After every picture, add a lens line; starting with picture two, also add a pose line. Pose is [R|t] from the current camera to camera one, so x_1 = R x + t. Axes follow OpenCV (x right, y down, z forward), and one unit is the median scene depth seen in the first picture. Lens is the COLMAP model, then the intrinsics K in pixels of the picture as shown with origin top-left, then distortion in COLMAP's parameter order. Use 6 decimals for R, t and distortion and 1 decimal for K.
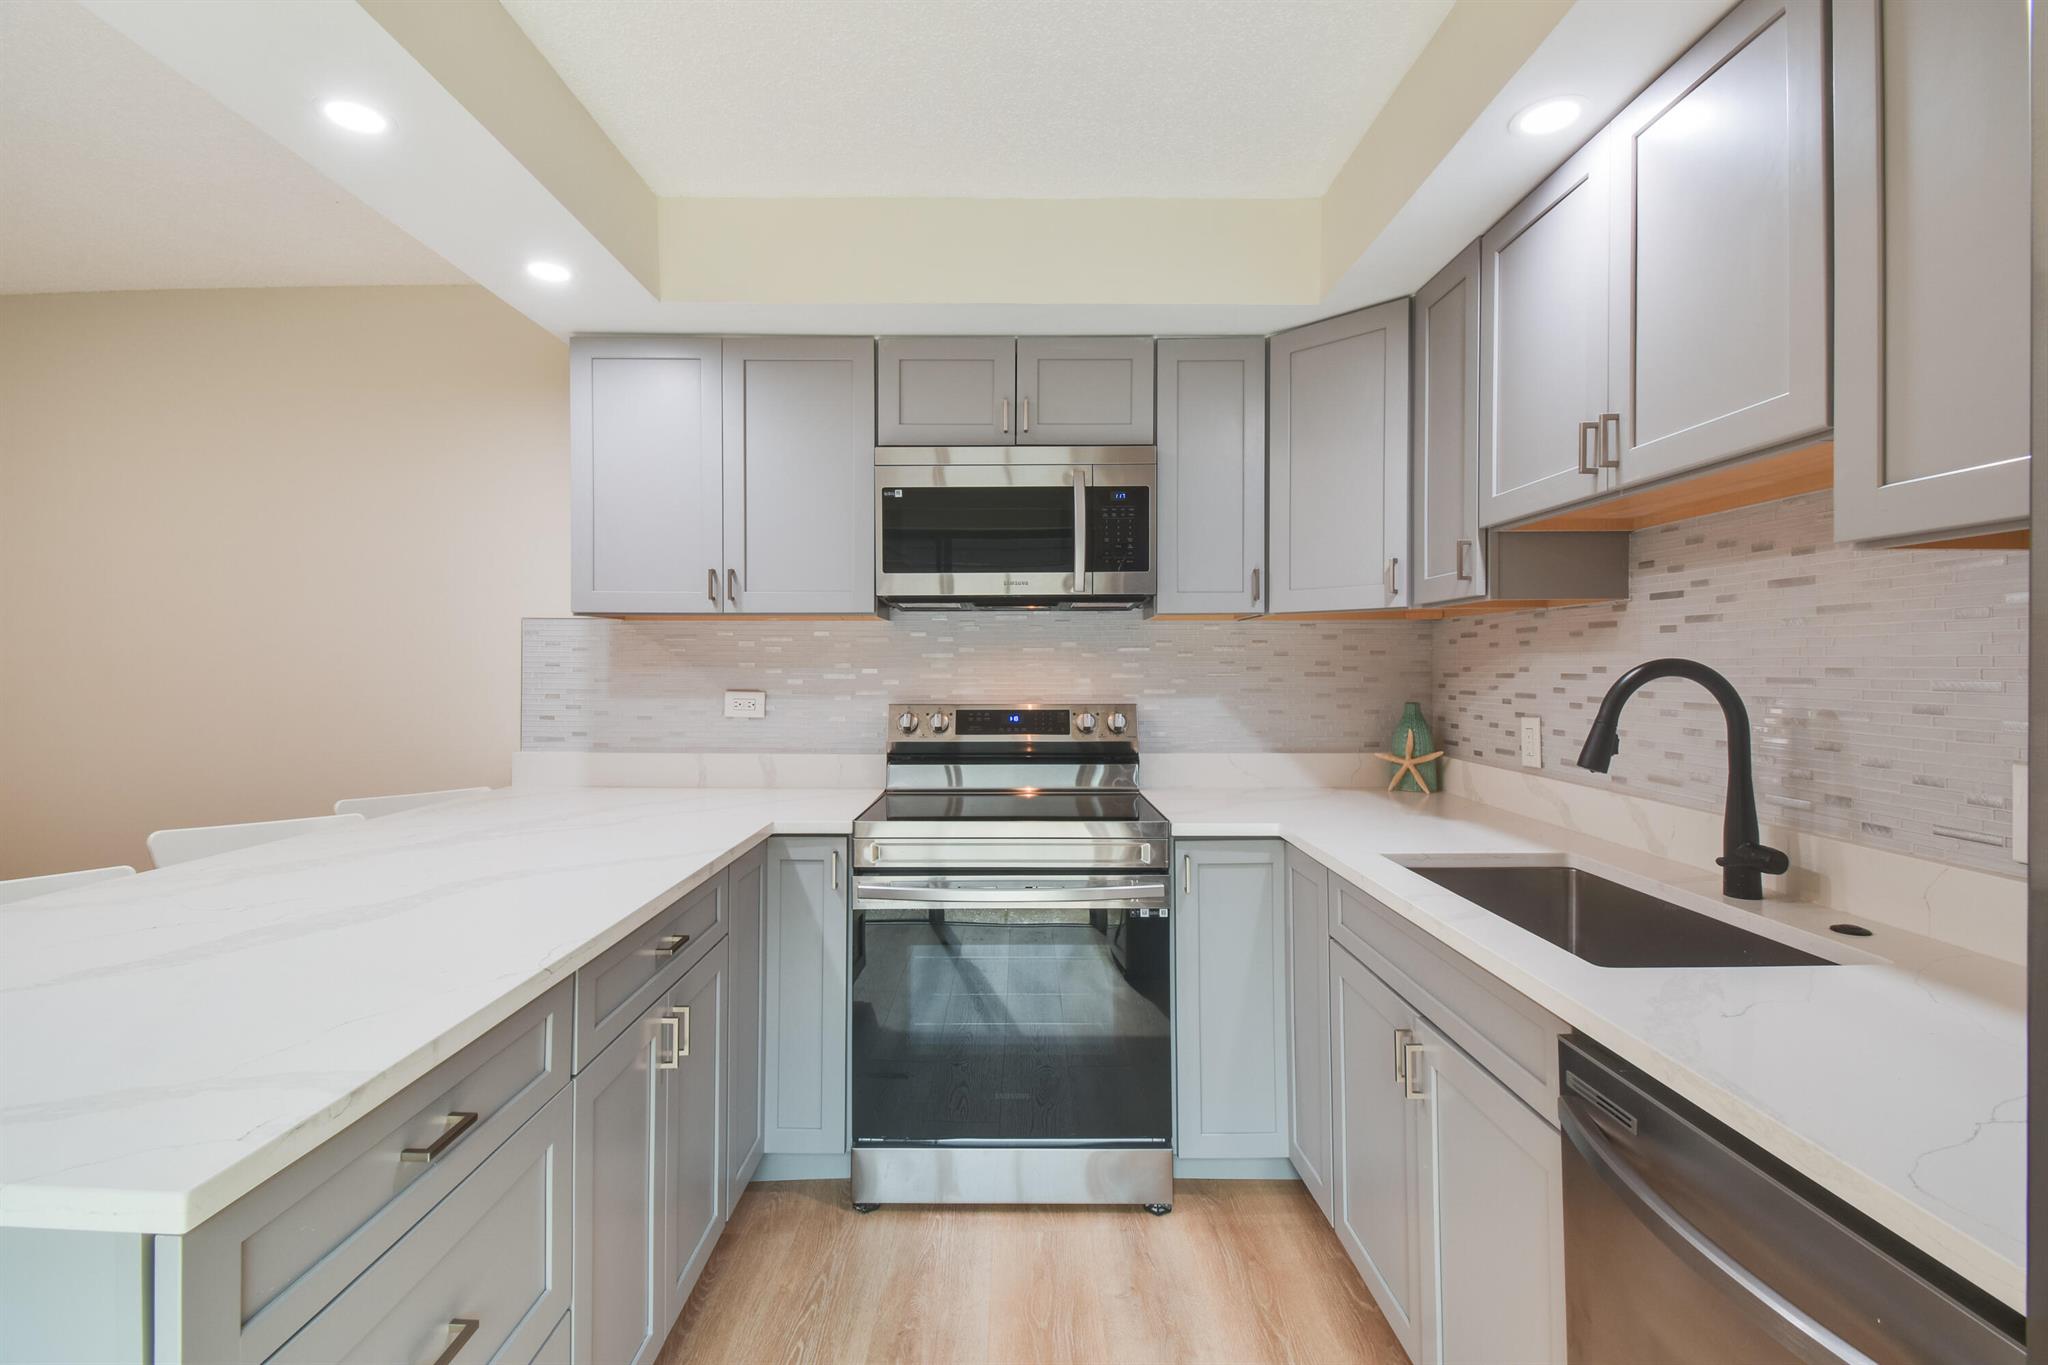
lens RADIAL K [[946.3, 0, 990.5], [0, 946.3, 638.3], [0, 0, 1]] dist [0.025063, 0.000124]
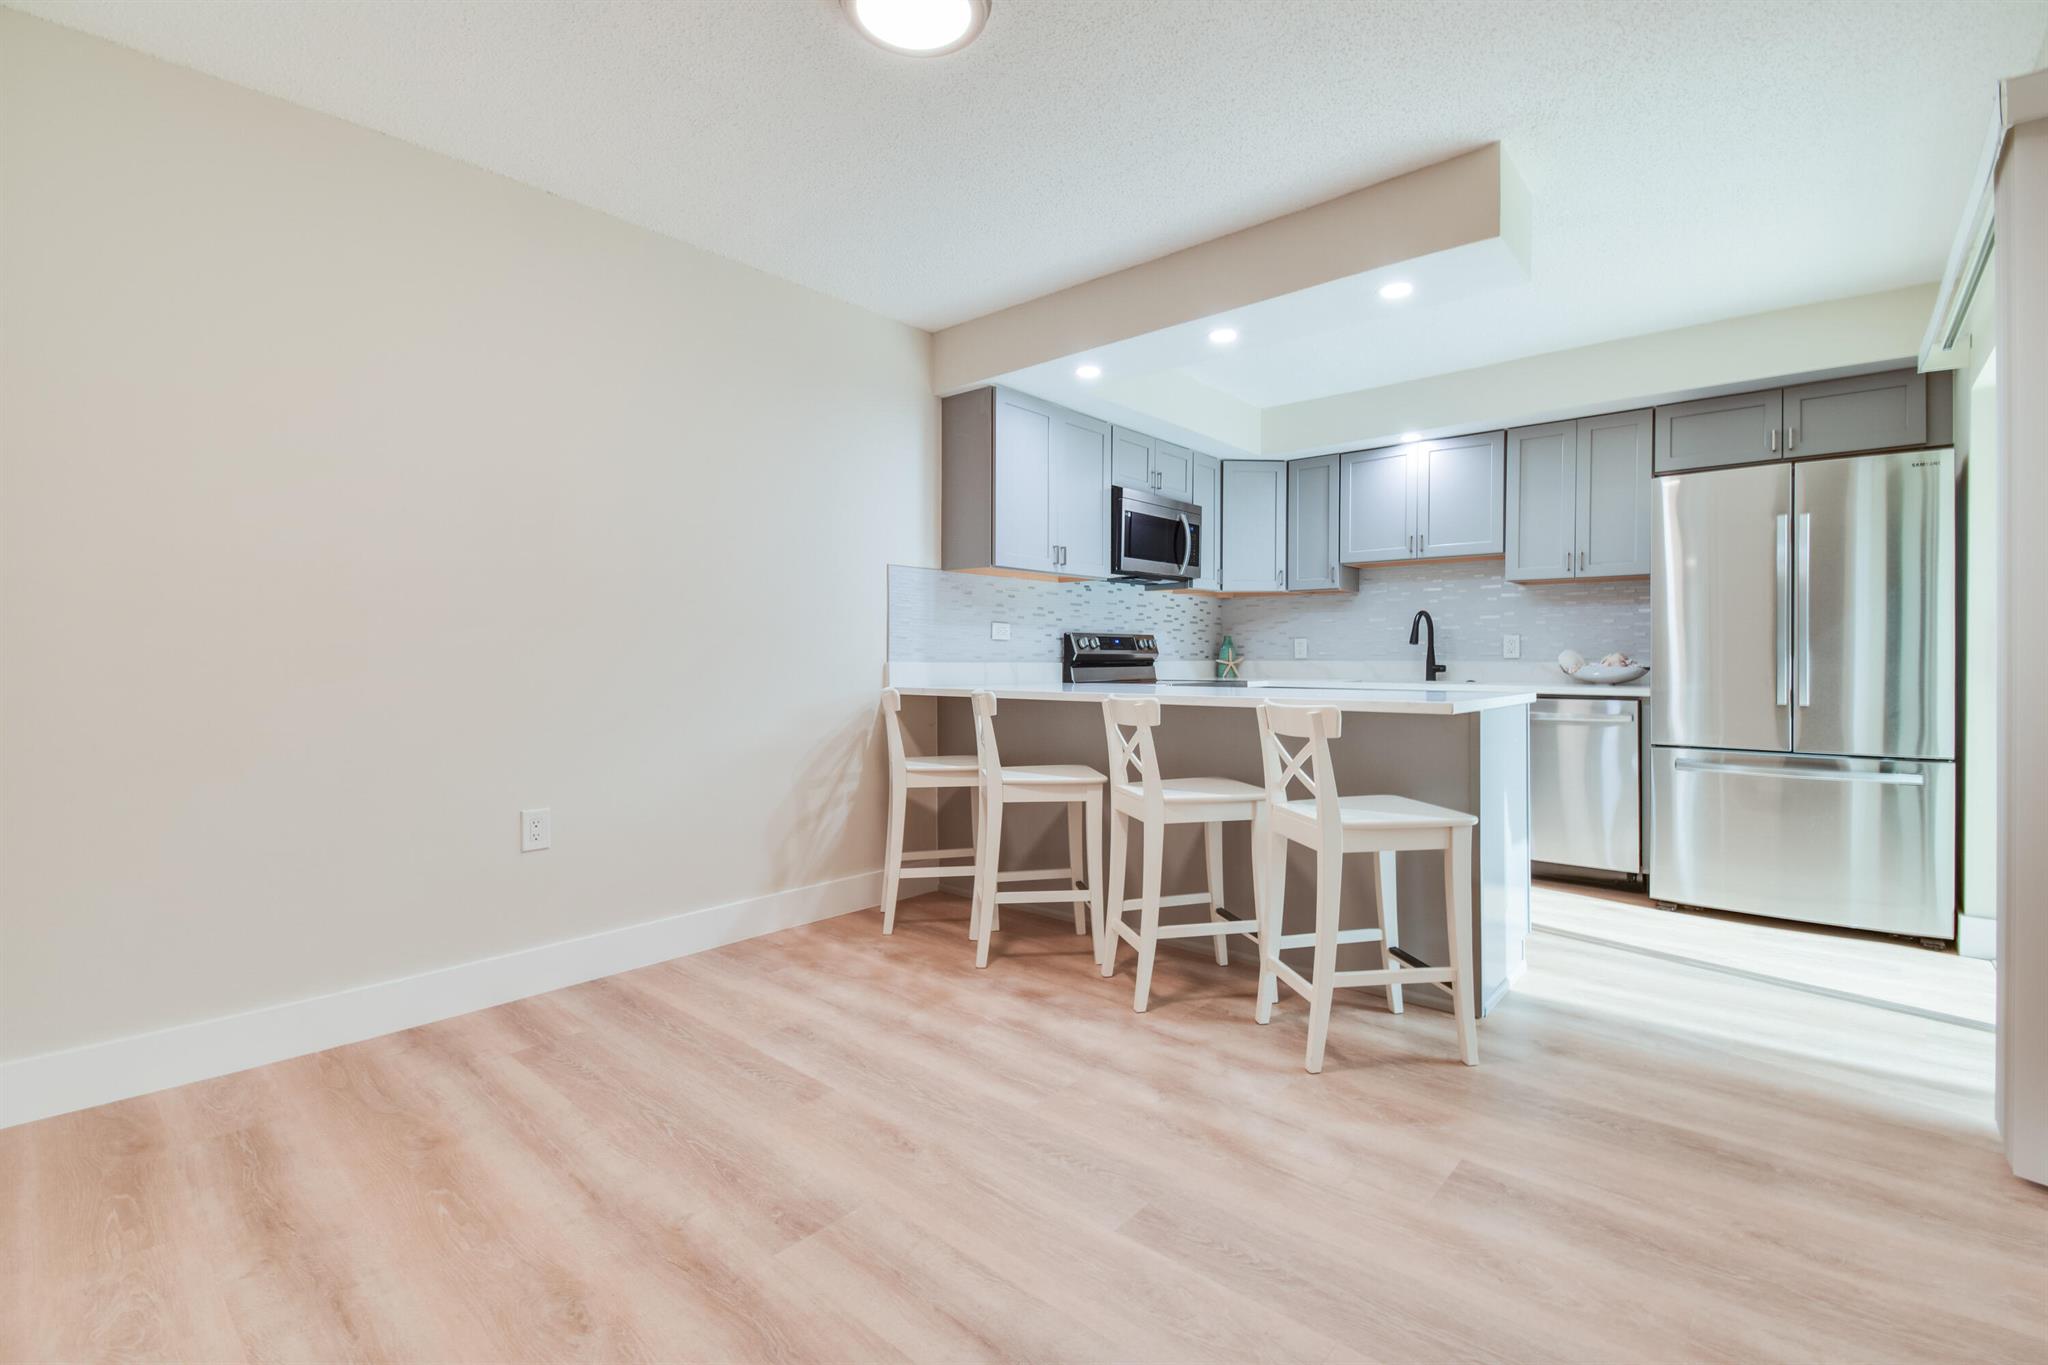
lens RADIAL K [[932.7, 0, 1026.2], [0, 932.7, 667.4], [0, 0, 1]] dist [0.019440, -0.019441]
pose [[0.637426, -0.007922, 0.770471, -1.596486], [-0.022992, 0.999306, 0.029296, 0.092987], [-0.770169, -0.036389, 0.636801, -0.006187]]
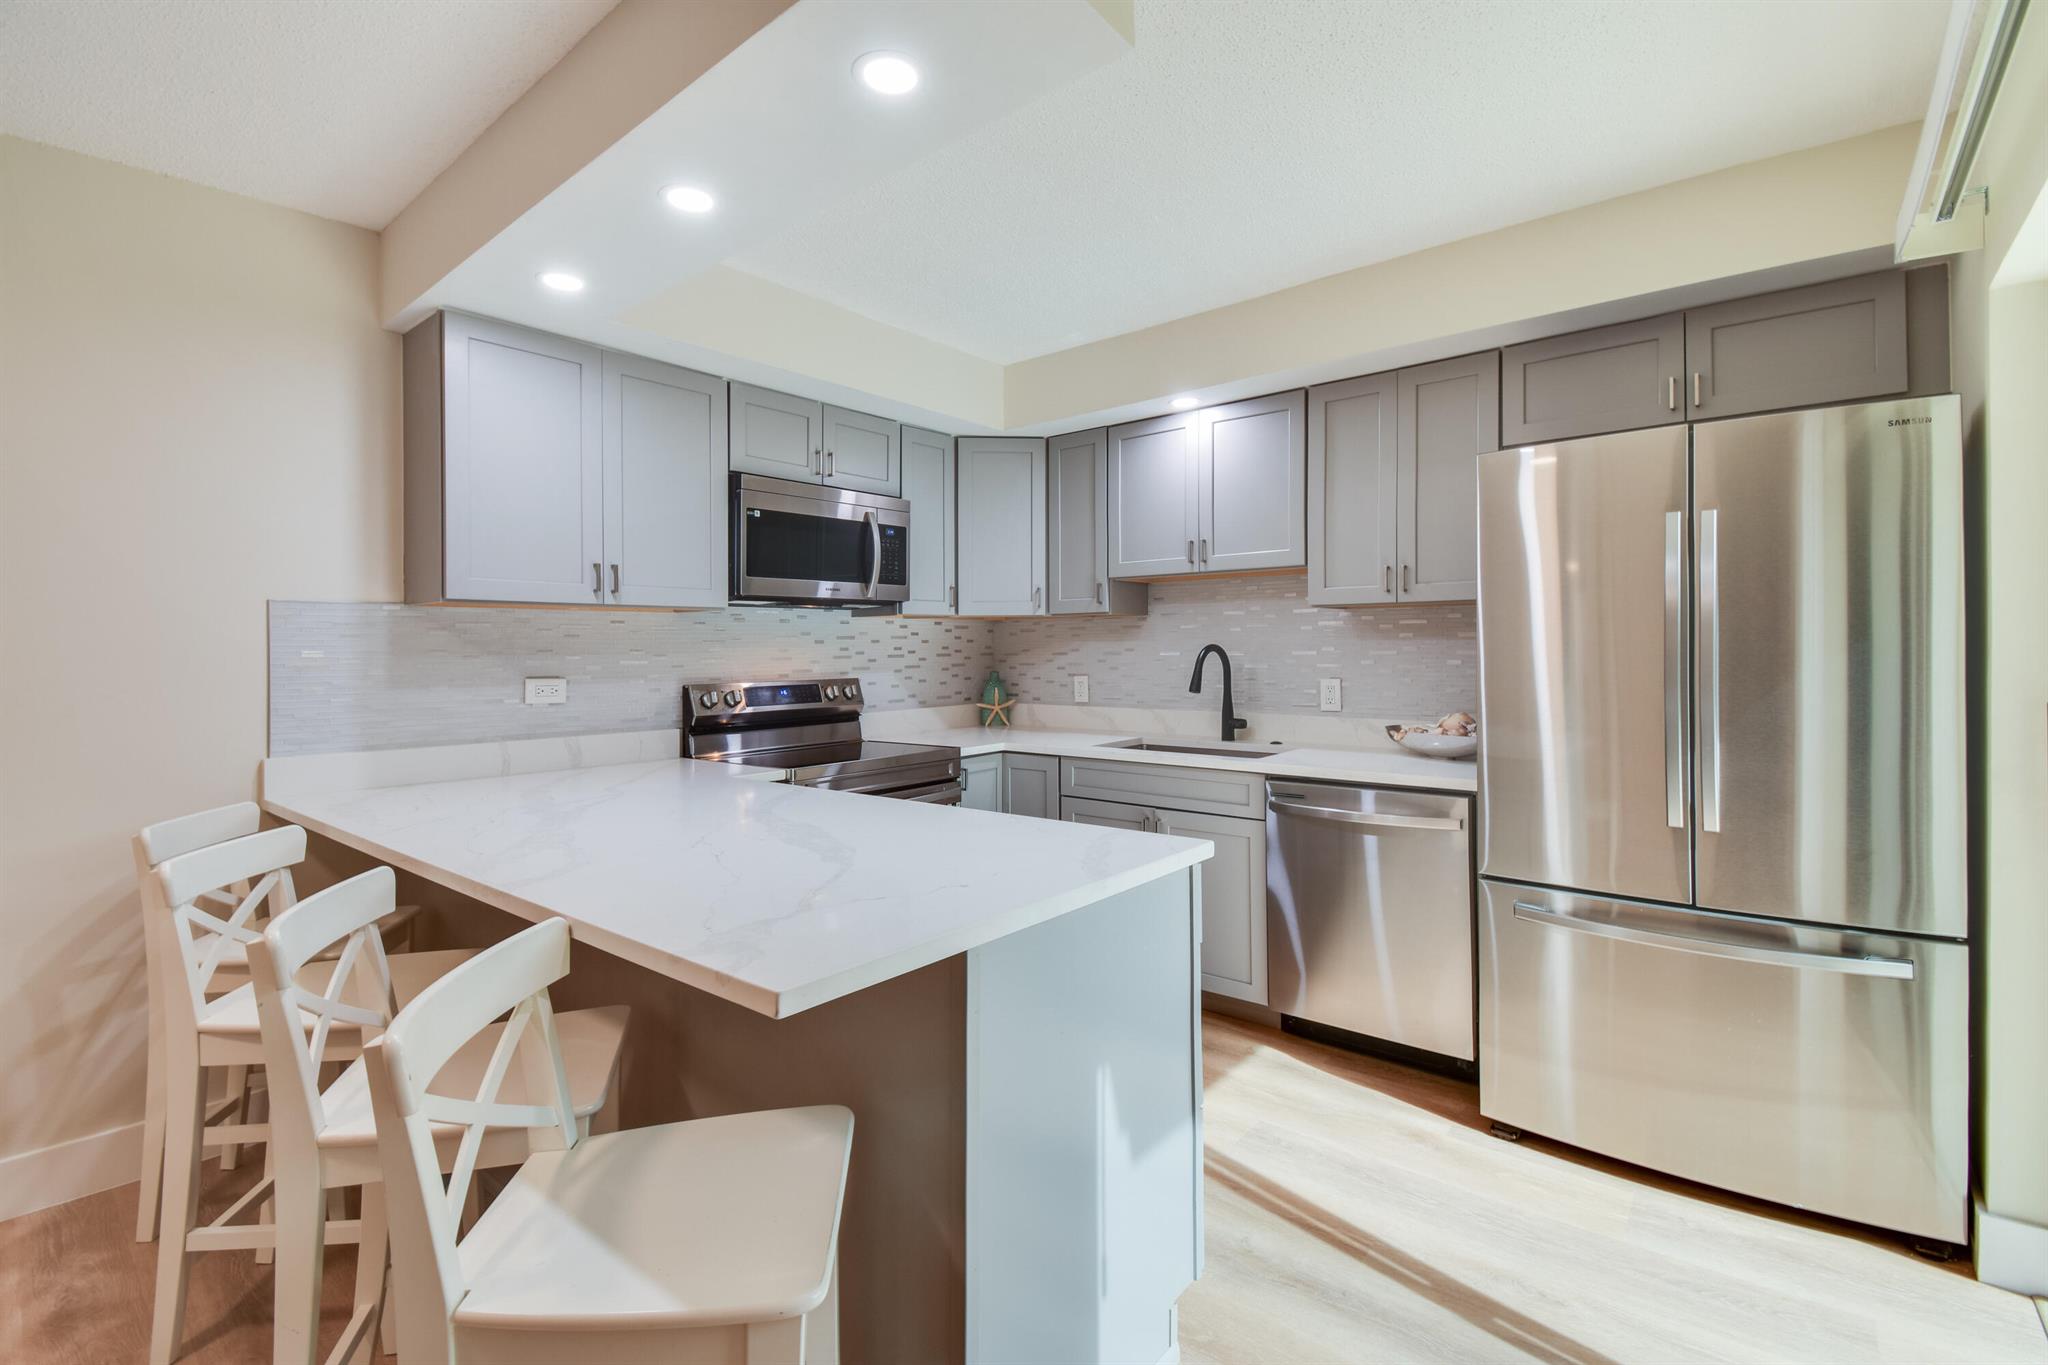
lens RADIAL K [[932.0, 0, 1034.1], [0, 932.0, 652.3], [0, 0, 1]] dist [0.022290, -0.018461]
pose [[0.622098, -0.008726, 0.782891, -0.824833], [-0.013178, 0.999680, 0.021614, -0.001321], [-0.782828, -0.023763, 0.621784, -0.054523]]
